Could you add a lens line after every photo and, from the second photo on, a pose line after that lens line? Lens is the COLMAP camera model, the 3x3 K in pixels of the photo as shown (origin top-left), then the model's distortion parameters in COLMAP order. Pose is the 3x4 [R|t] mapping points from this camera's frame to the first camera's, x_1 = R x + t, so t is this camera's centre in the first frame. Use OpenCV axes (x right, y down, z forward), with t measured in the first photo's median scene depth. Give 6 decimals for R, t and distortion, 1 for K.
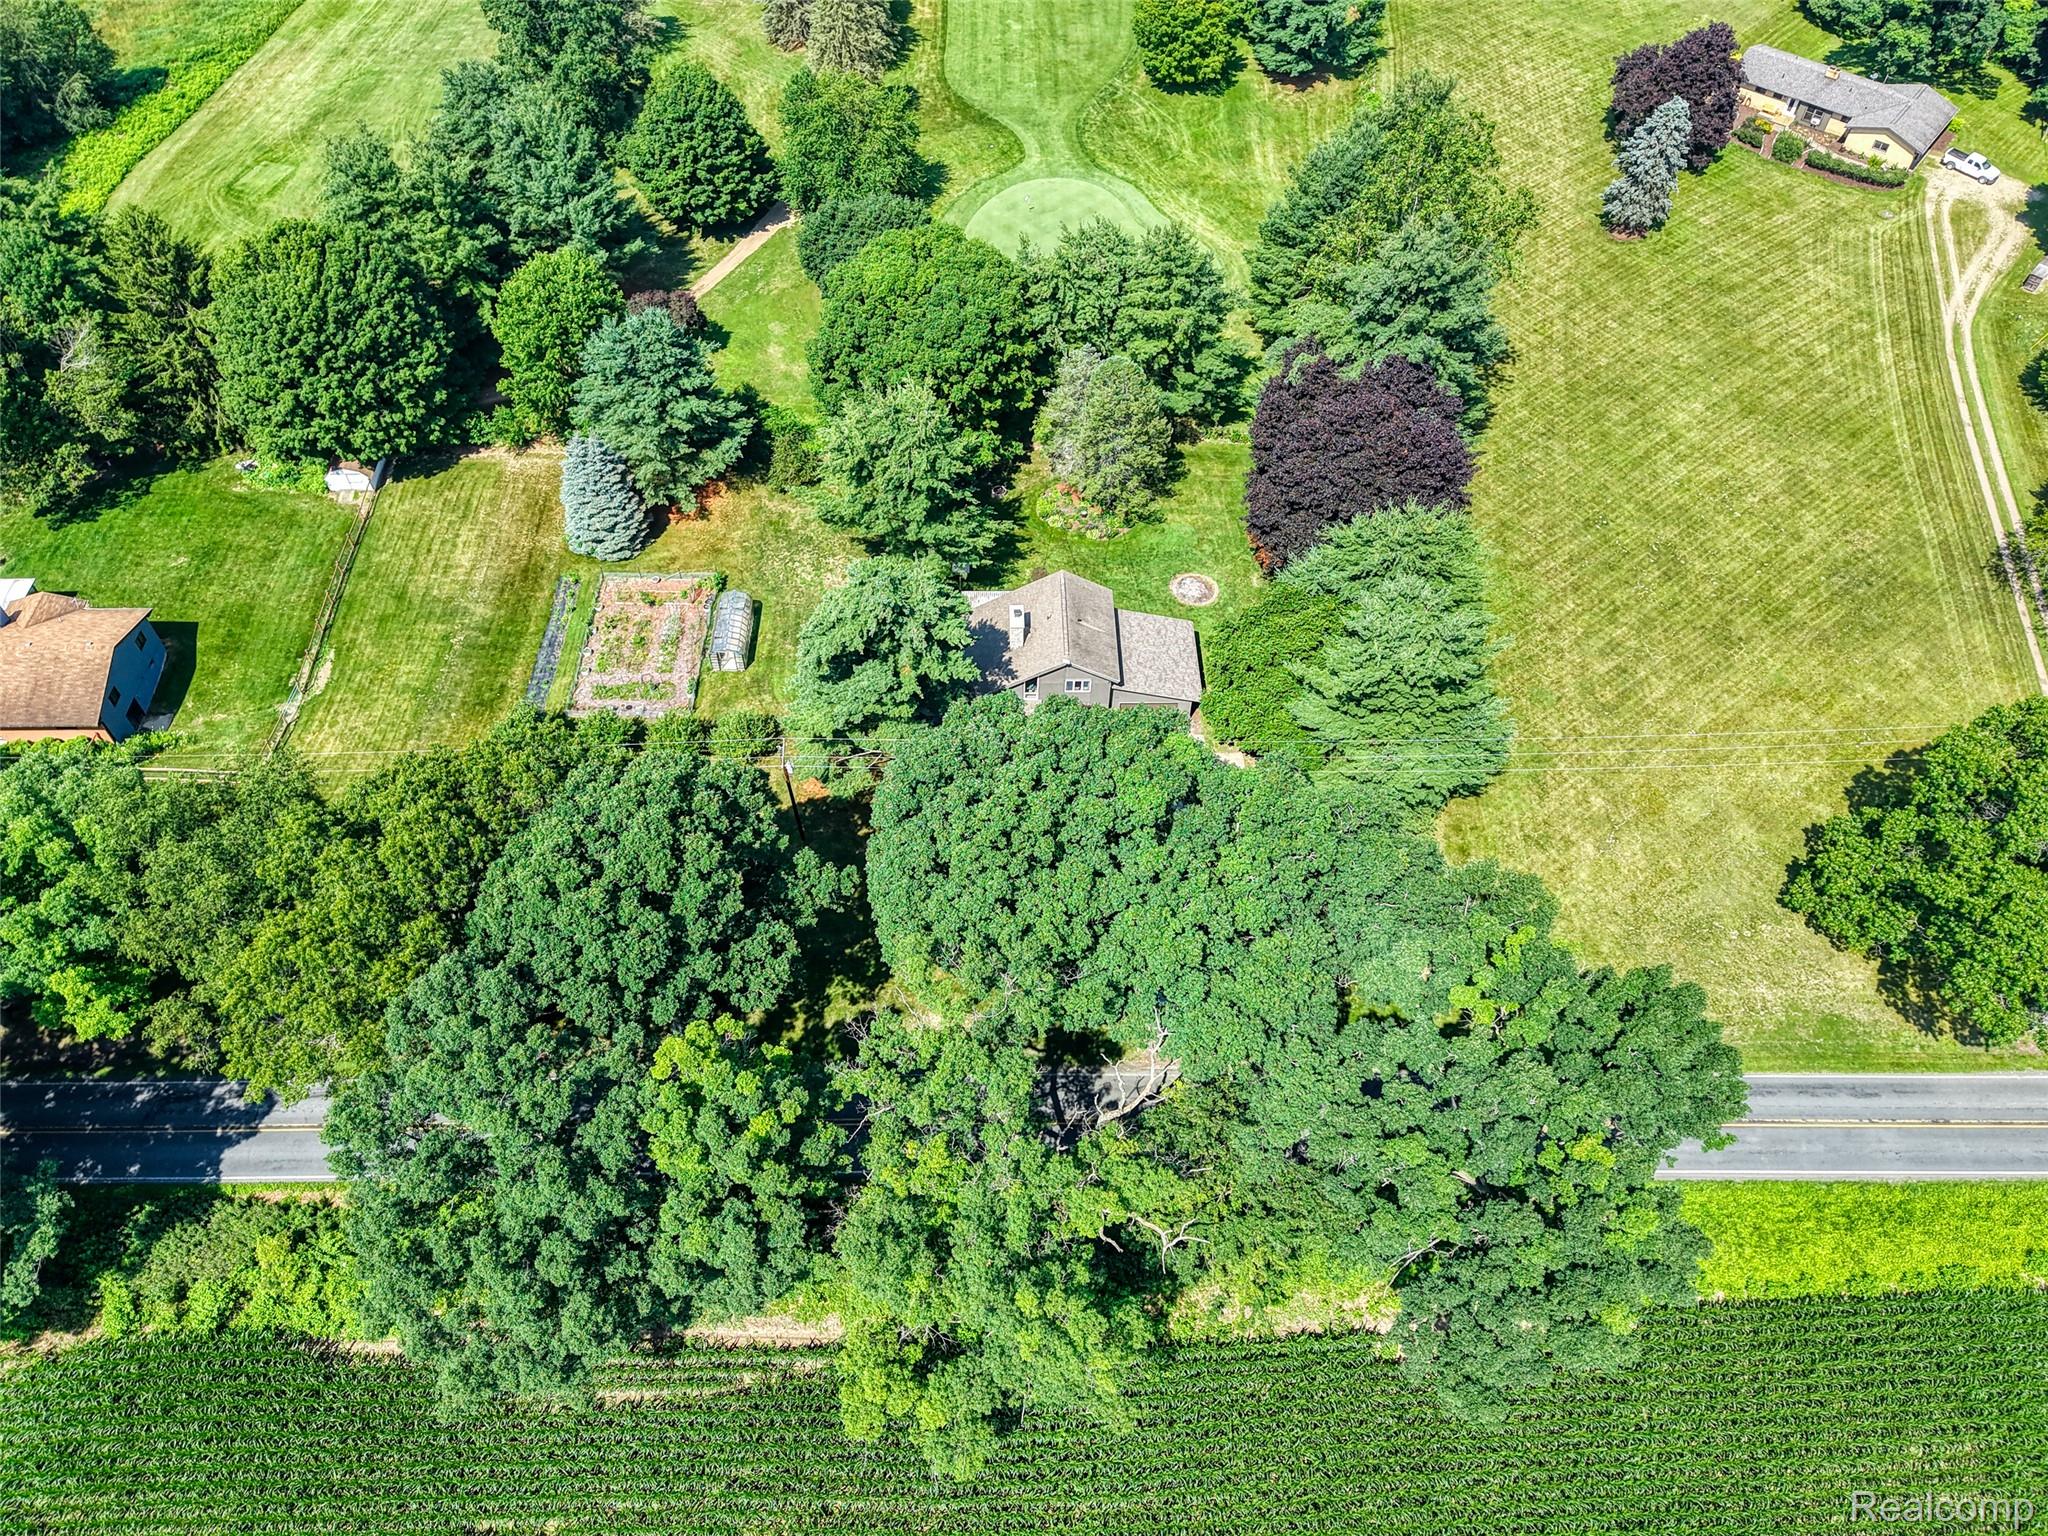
lens RADIAL K [[1499.6, 0, 1010.6], [0, 1499.6, 730.1], [0, 0, 1]] dist [0.032887, -0.033106]
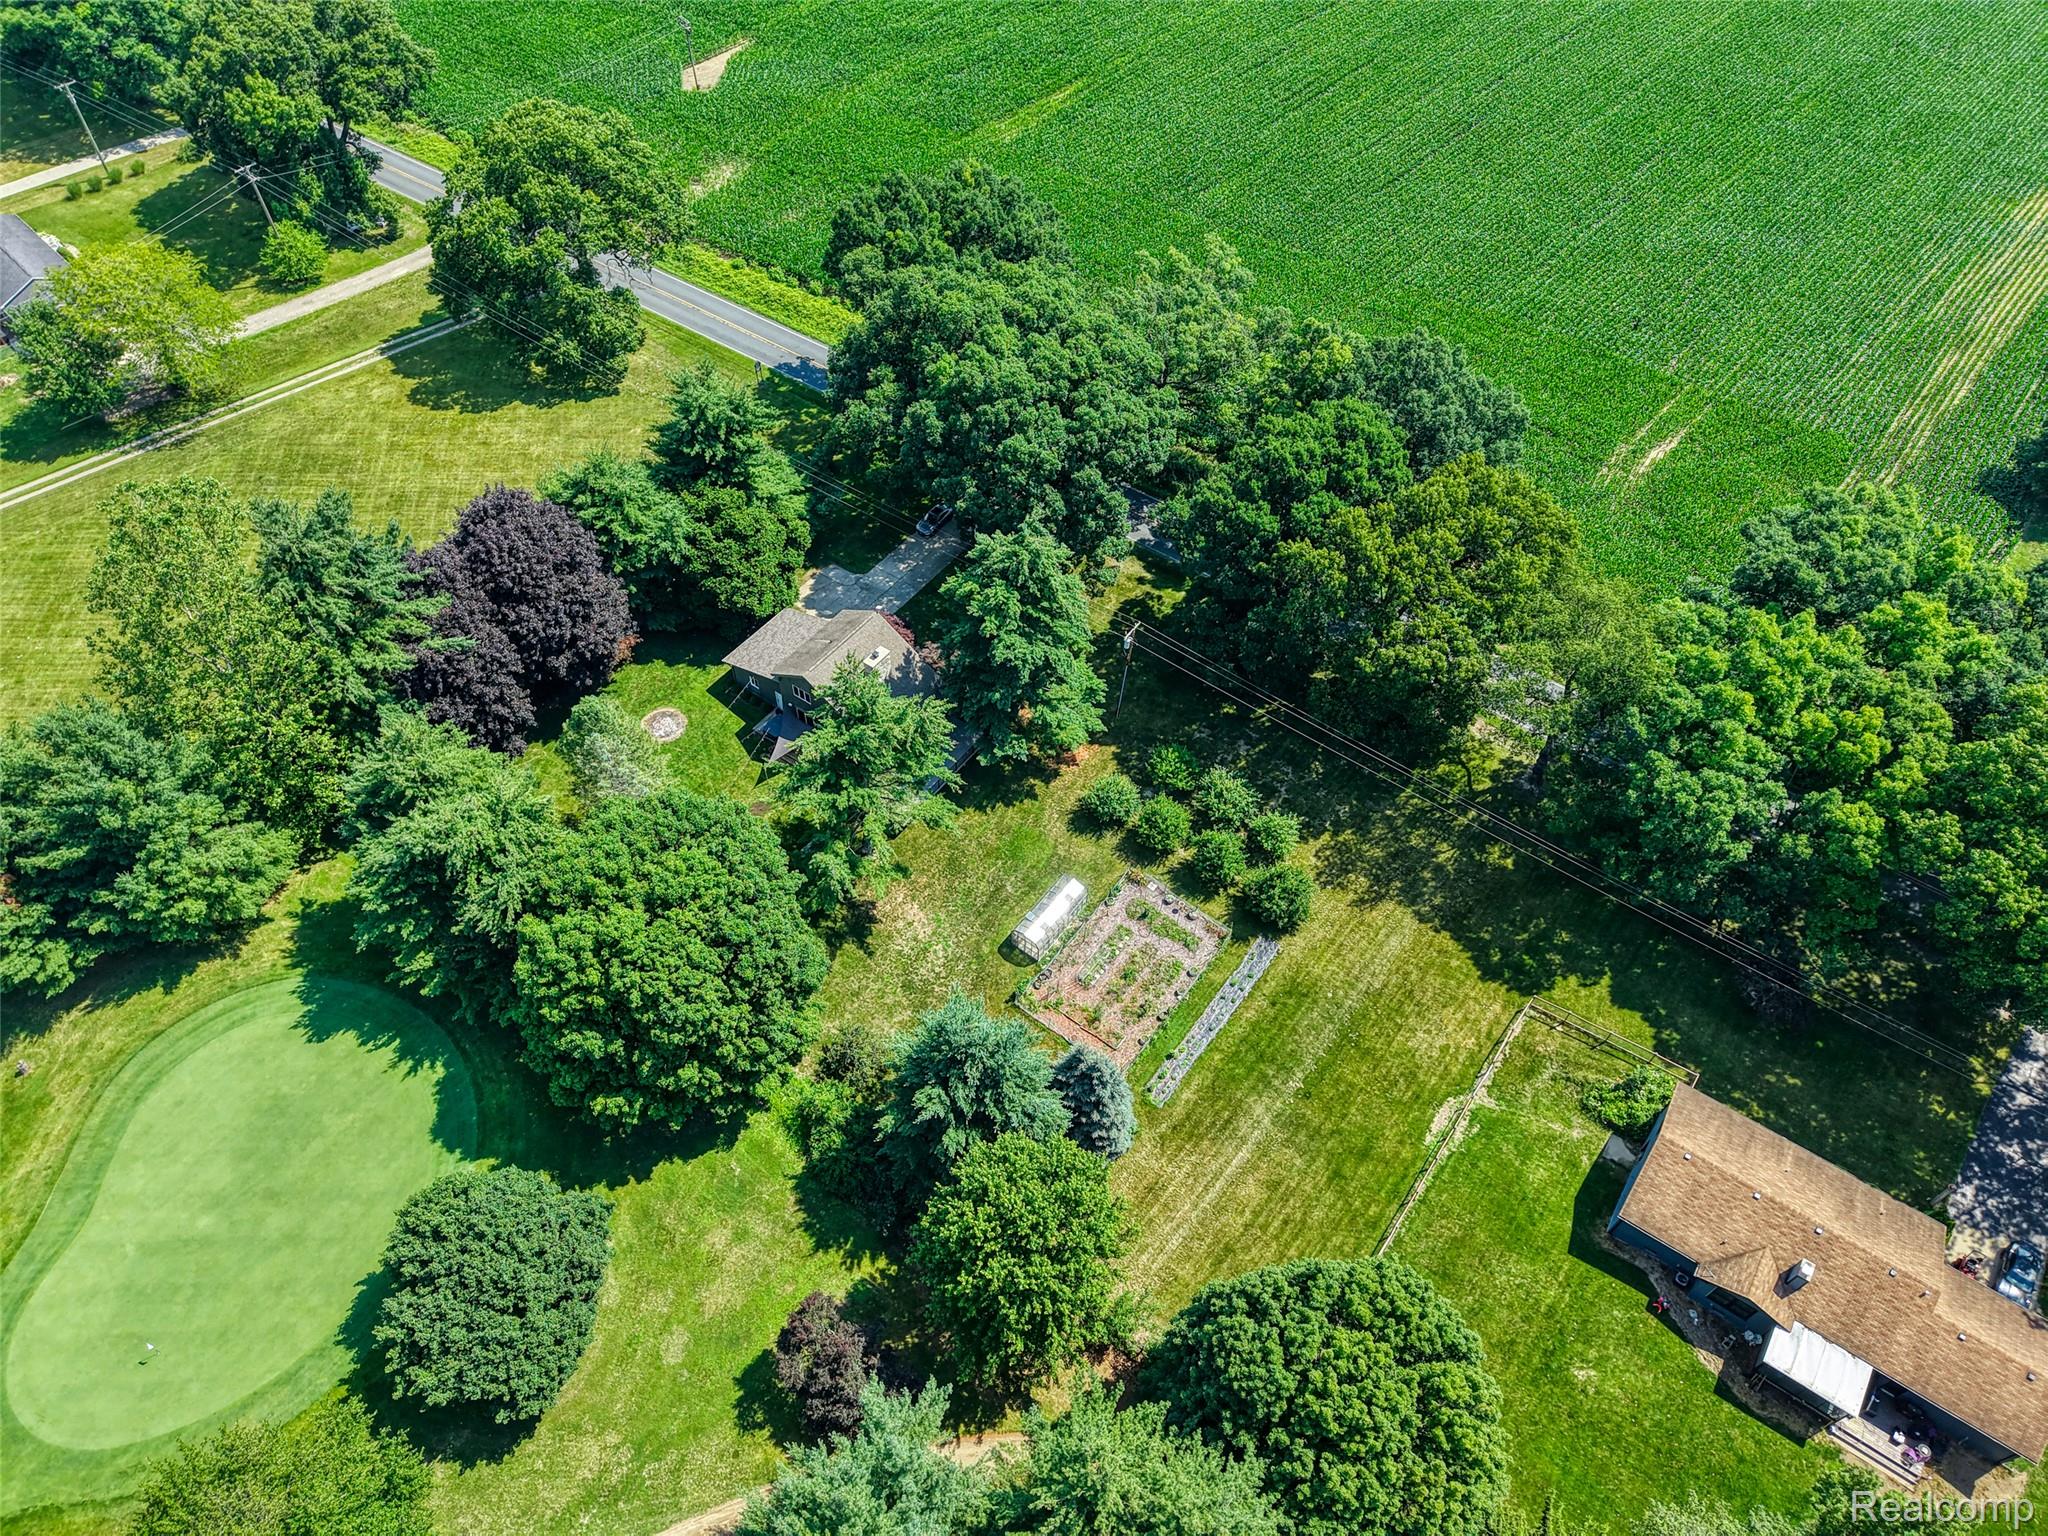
lens RADIAL K [[1367.1, 0, 1015.2], [0, 1367.1, 748.0], [0, 0, 1]] dist [0.030555, -0.028283]
pose [[-0.798678, -0.478038, 0.365505, -0.428593], [0.449938, -0.071068, 0.890228, -0.835531], [-0.399587, 0.875459, 0.271848, 0.657243]]
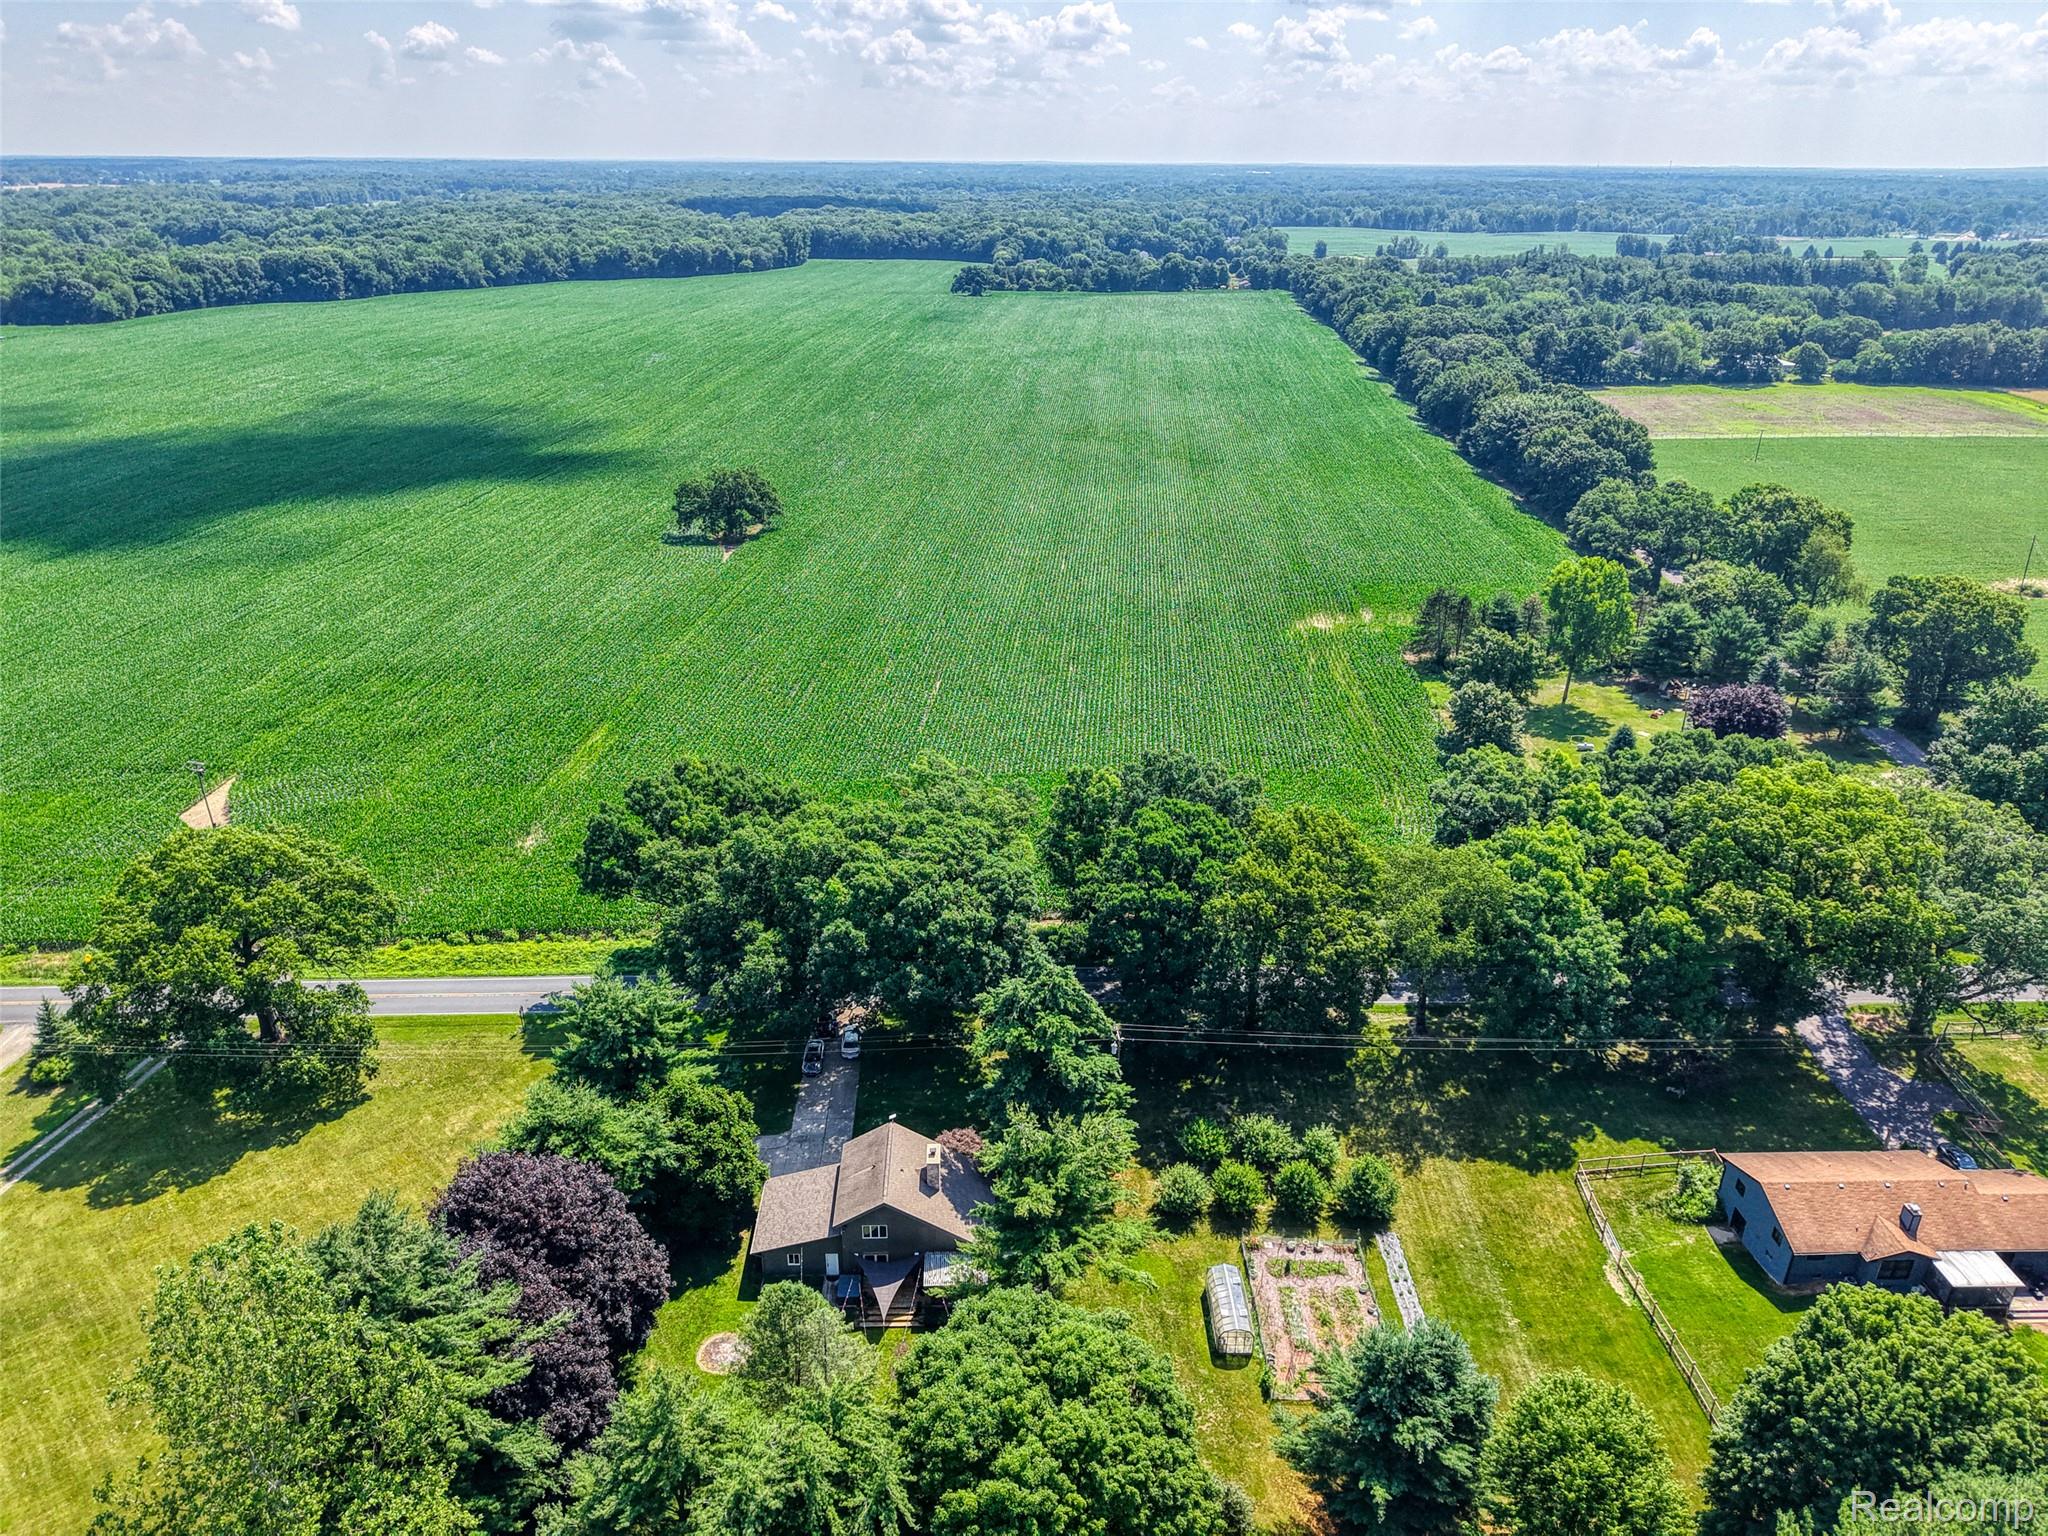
lens RADIAL K [[1367.1, 0, 1016.3], [0, 1367.1, 754.7], [0, 0, 1]] dist [0.030555, -0.028283]
pose [[-0.999685, -0.015890, -0.019401, -0.028128], [-0.023007, 0.273228, 0.961674, -0.974763], [-0.009980, 0.961818, -0.273508, 0.879710]]
